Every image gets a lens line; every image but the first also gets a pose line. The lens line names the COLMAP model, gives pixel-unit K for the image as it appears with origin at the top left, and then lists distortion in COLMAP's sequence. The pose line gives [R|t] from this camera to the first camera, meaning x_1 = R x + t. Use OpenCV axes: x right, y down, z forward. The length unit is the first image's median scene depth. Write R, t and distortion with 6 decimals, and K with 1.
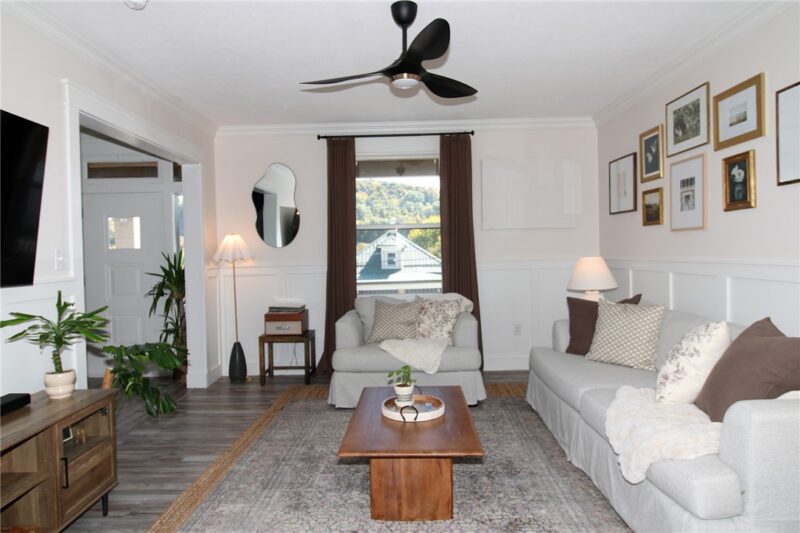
lens RADIAL K [[497.8, 0, 400.0], [0, 497.8, 266.5], [0, 0, 1]] dist [0.002126, -0.001505]
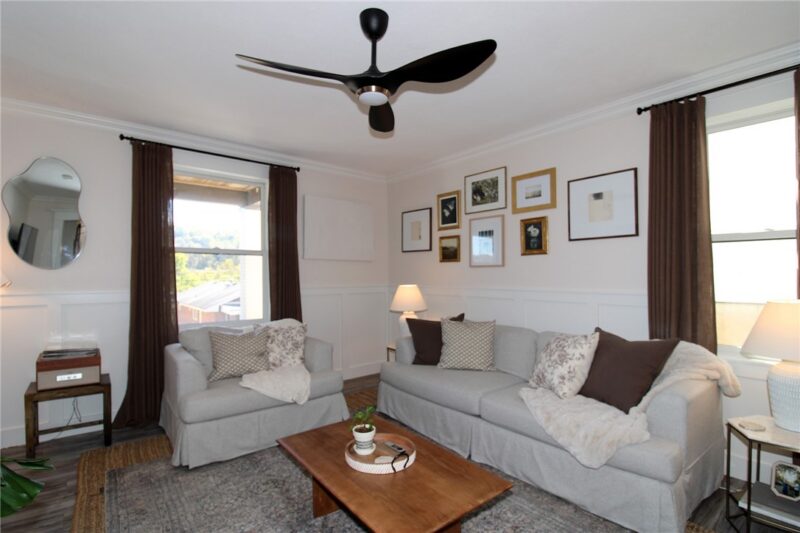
lens RADIAL K [[378.5, 0, 400.4], [0, 378.5, 275.0], [0, 0, 1]] dist [-0.001238, -0.000590]
pose [[0.762263, 0.021005, 0.646927, -0.286519], [0.003002, 0.999348, -0.035986, -0.010926], [-0.647261, 0.029373, 0.761703, 0.313767]]
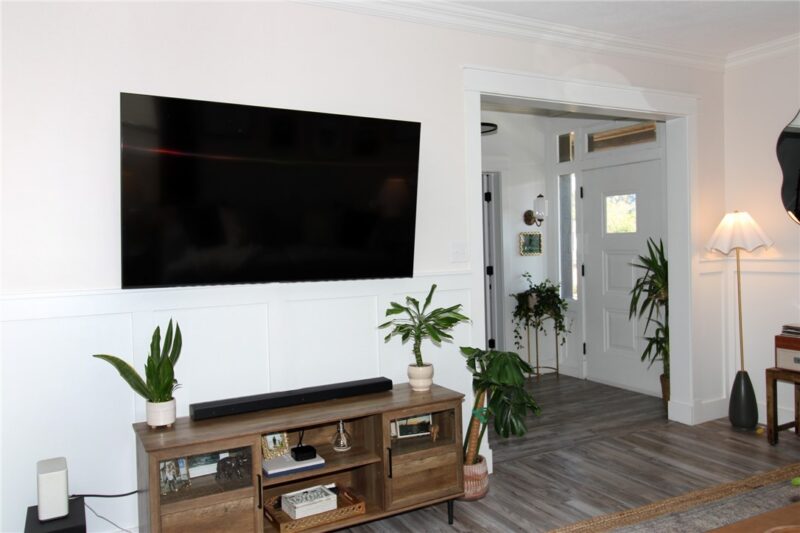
lens RADIAL K [[642.9, 0, 400.0], [0, 642.9, 266.5], [0, 0, 1]] dist [0.053060, -0.000225]
pose [[0.490713, 0.044864, -0.870165, 0.284041], [-0.014156, 0.998952, 0.043521, -0.029752], [0.871206, -0.009039, 0.490834, 0.213469]]
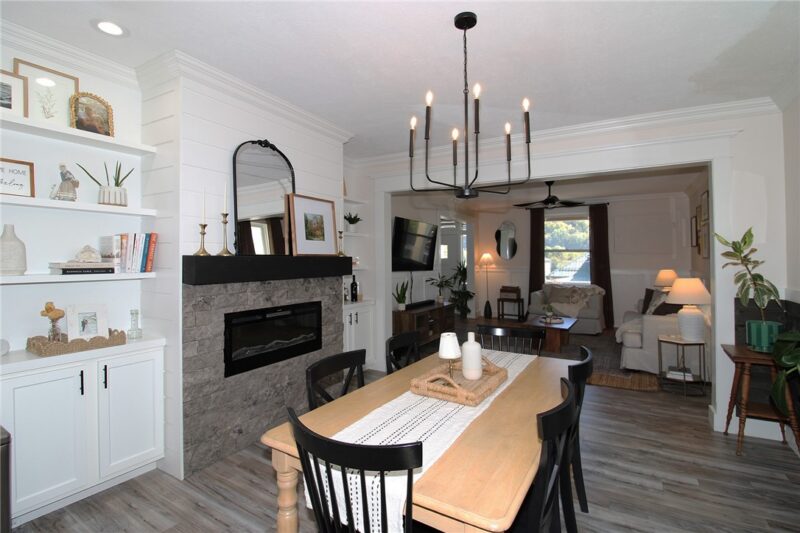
lens RADIAL K [[401.1, 0, 381.1], [0, 401.1, 236.8], [0, 0, 1]] dist [0.001016, -0.000050]
pose [[0.847036, -0.004421, -0.531518, 0.305425], [-0.037283, 0.997008, -0.067709, 0.003290], [0.530227, 0.077168, 0.844337, -1.073416]]
